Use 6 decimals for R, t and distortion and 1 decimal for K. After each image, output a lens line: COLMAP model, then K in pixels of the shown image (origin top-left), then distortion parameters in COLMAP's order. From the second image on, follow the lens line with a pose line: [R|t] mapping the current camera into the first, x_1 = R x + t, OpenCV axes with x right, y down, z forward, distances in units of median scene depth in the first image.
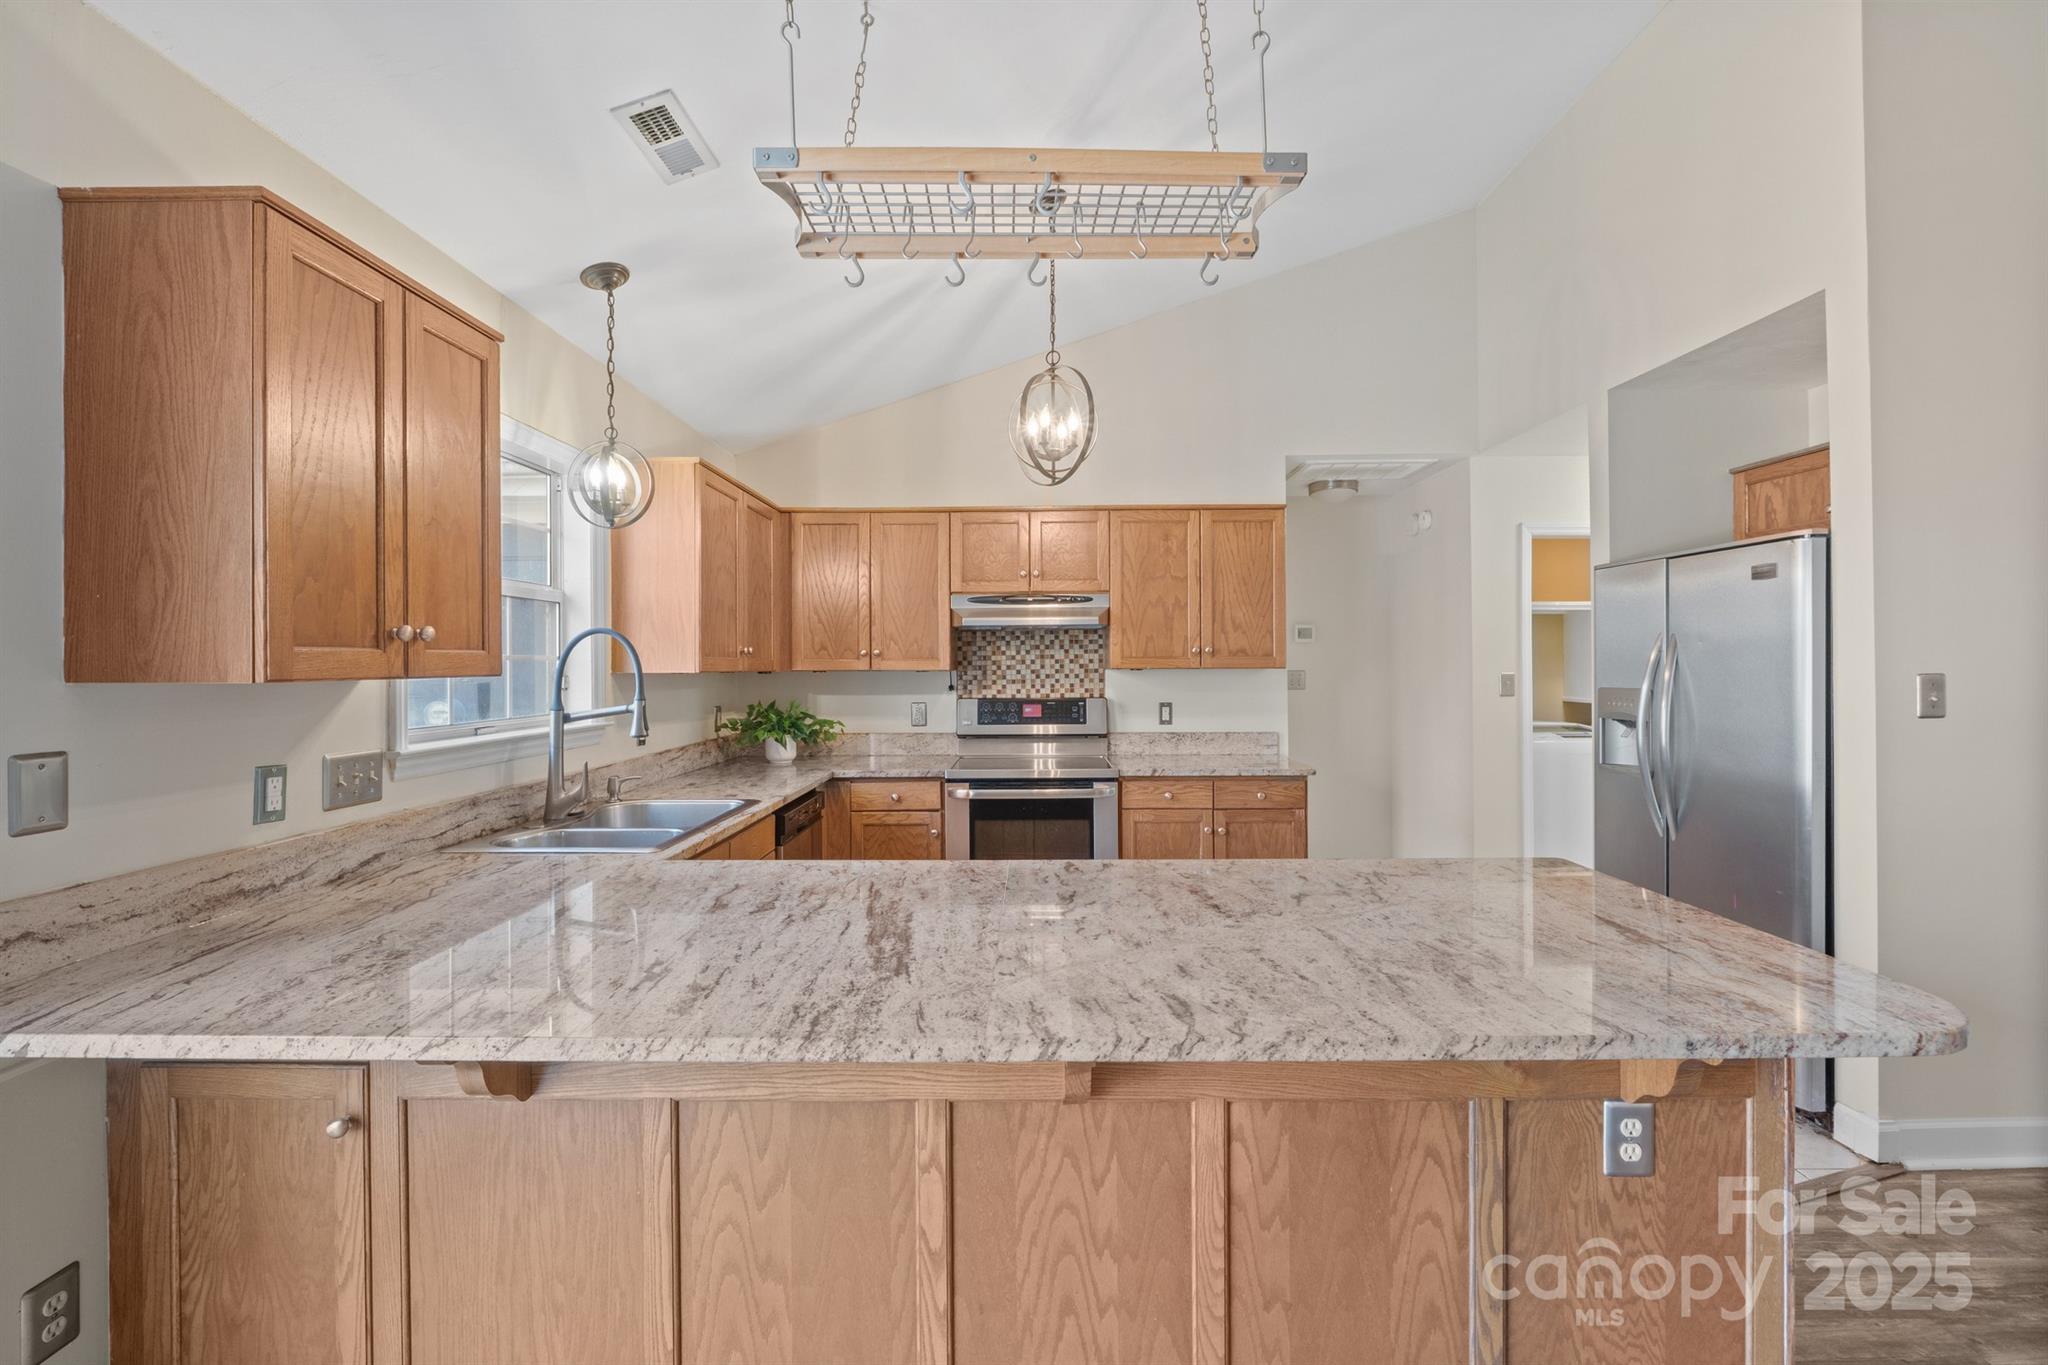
lens RADIAL K [[857.8, 0, 1031.6], [0, 857.8, 666.9], [0, 0, 1]] dist [-0.007709, 0.000419]
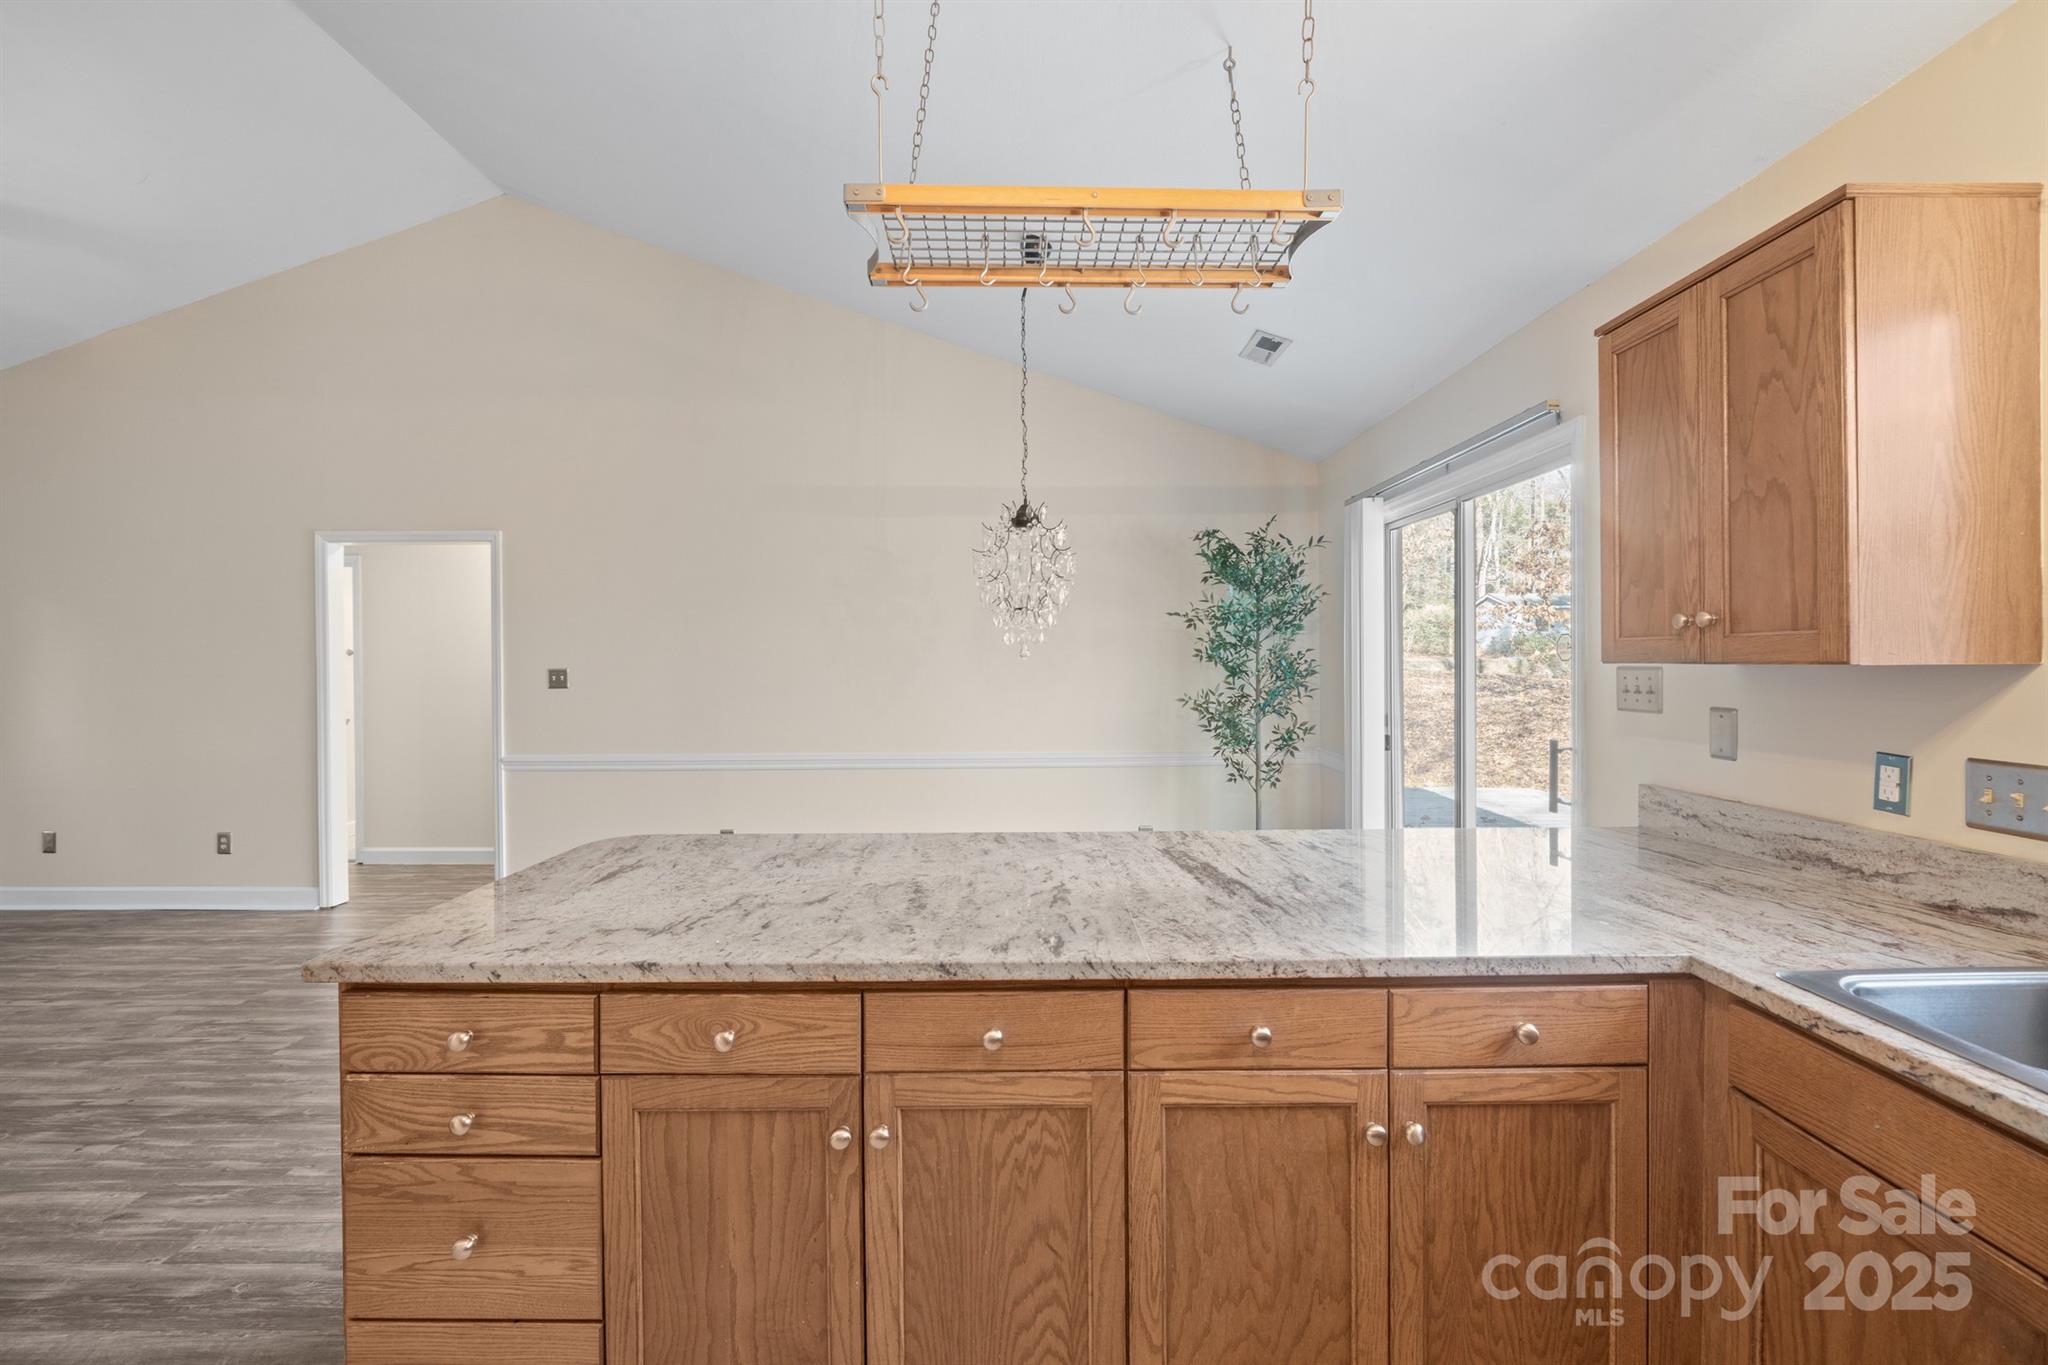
lens RADIAL K [[857.8, 0, 1031.6], [0, 857.8, 666.9], [0, 0, 1]] dist [-0.007709, 0.000419]
pose [[-0.999868, 0.011498, -0.011457, 0.050022], [0.011384, 0.999885, 0.009984, -0.000510], [0.011571, 0.009852, -0.999885, 1.282226]]
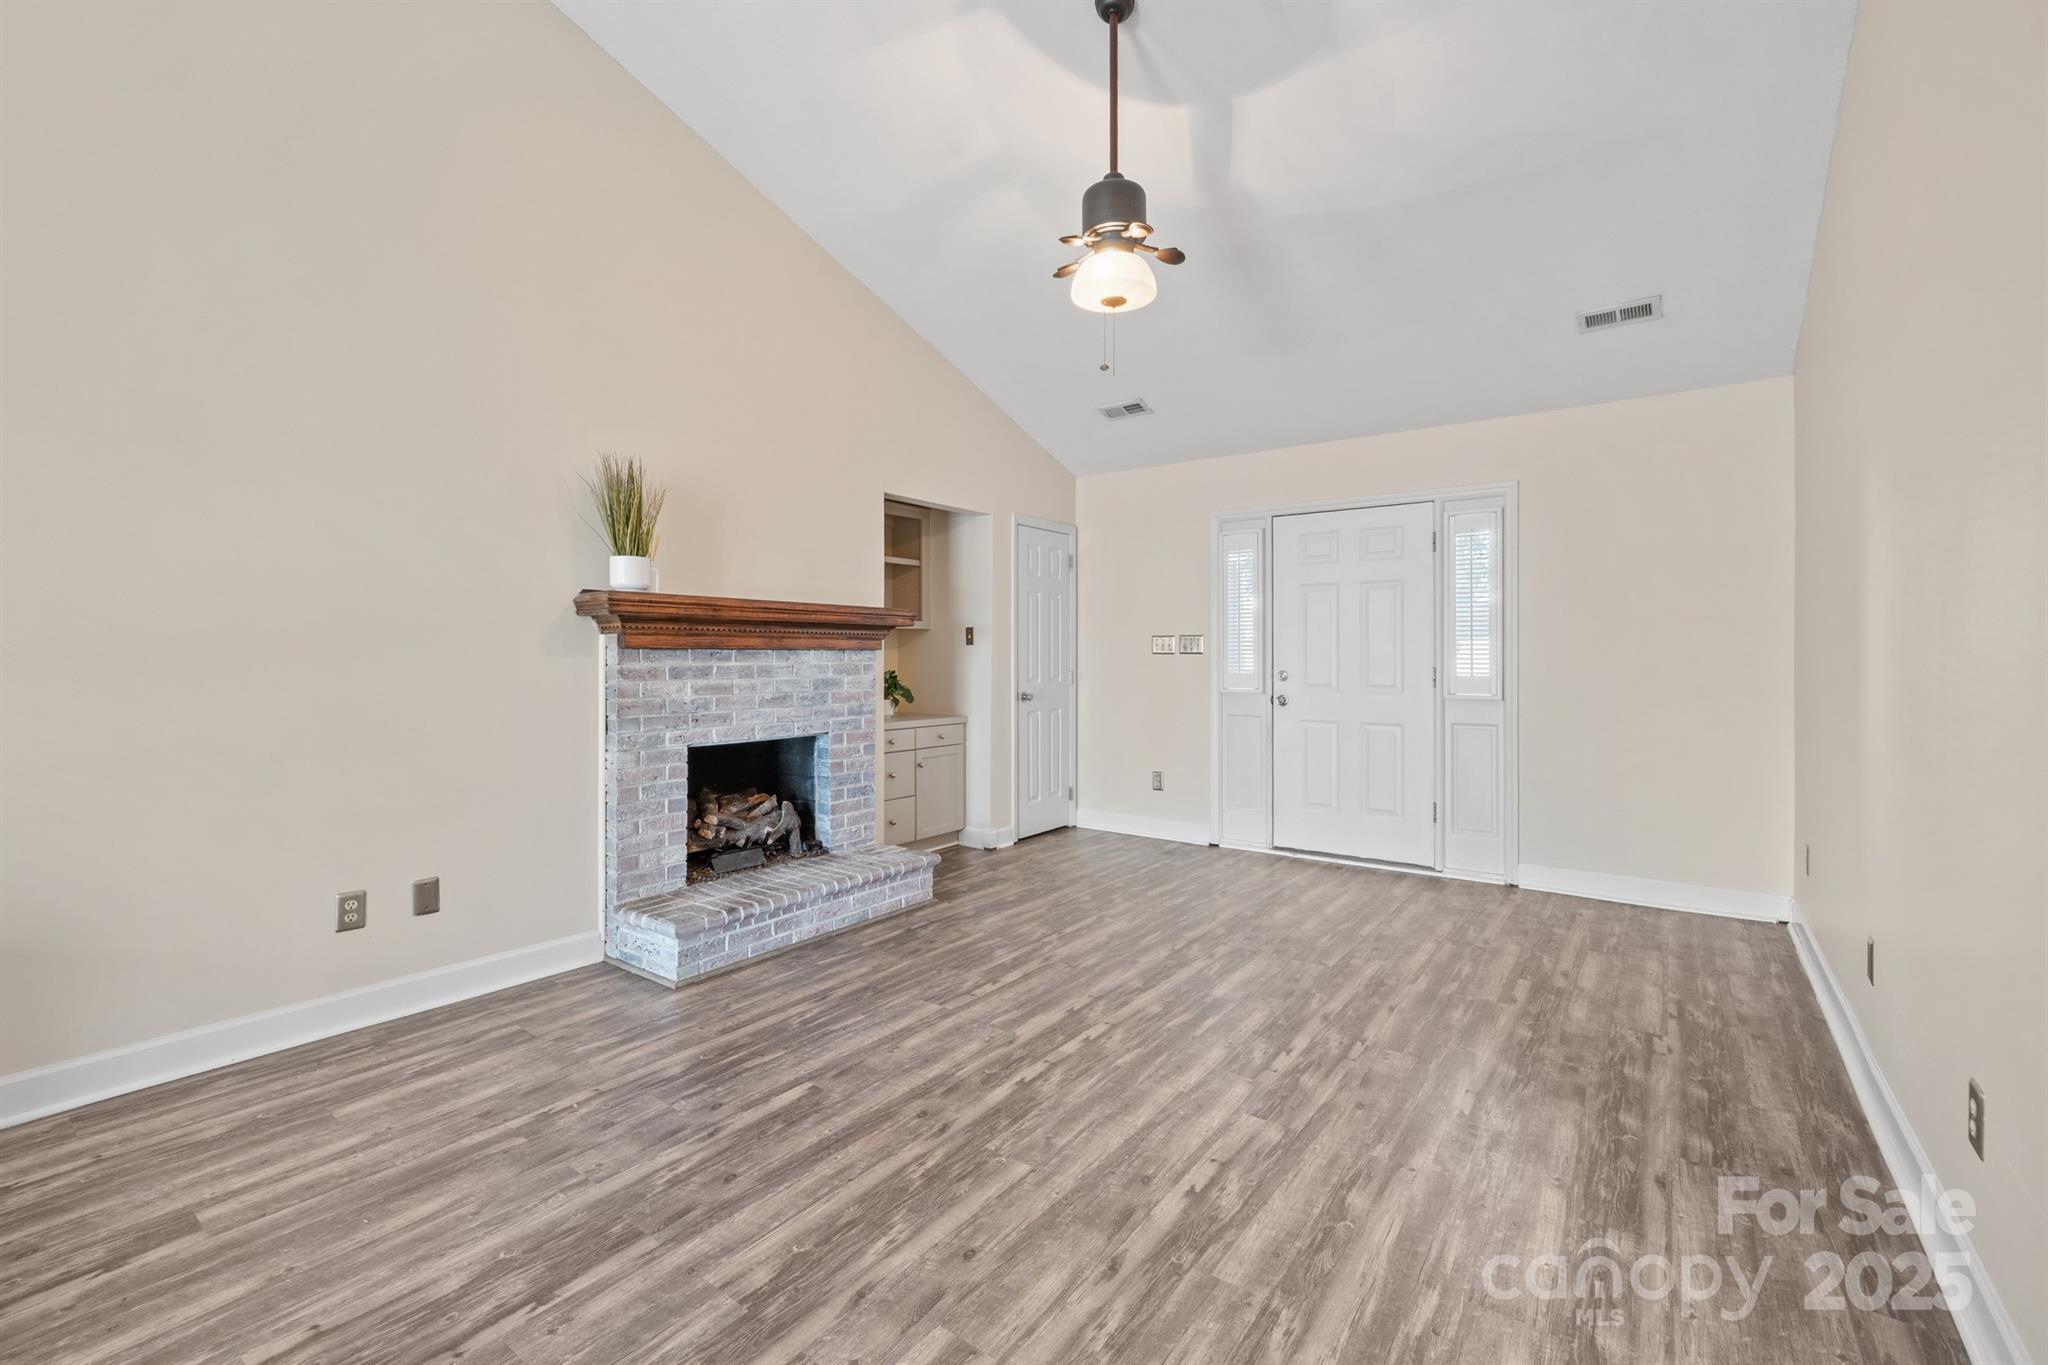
lens RADIAL K [[865.9, 0, 1024.0], [0, 865.9, 682.5], [0, 0, 1]] dist [-0.007514, 0.000207]
pose [[0.594509, -0.015880, 0.803932, 0.923844], [-0.005198, 0.999708, 0.023591, 0.062528], [-0.804072, -0.018204, 0.594253, -0.421644]]
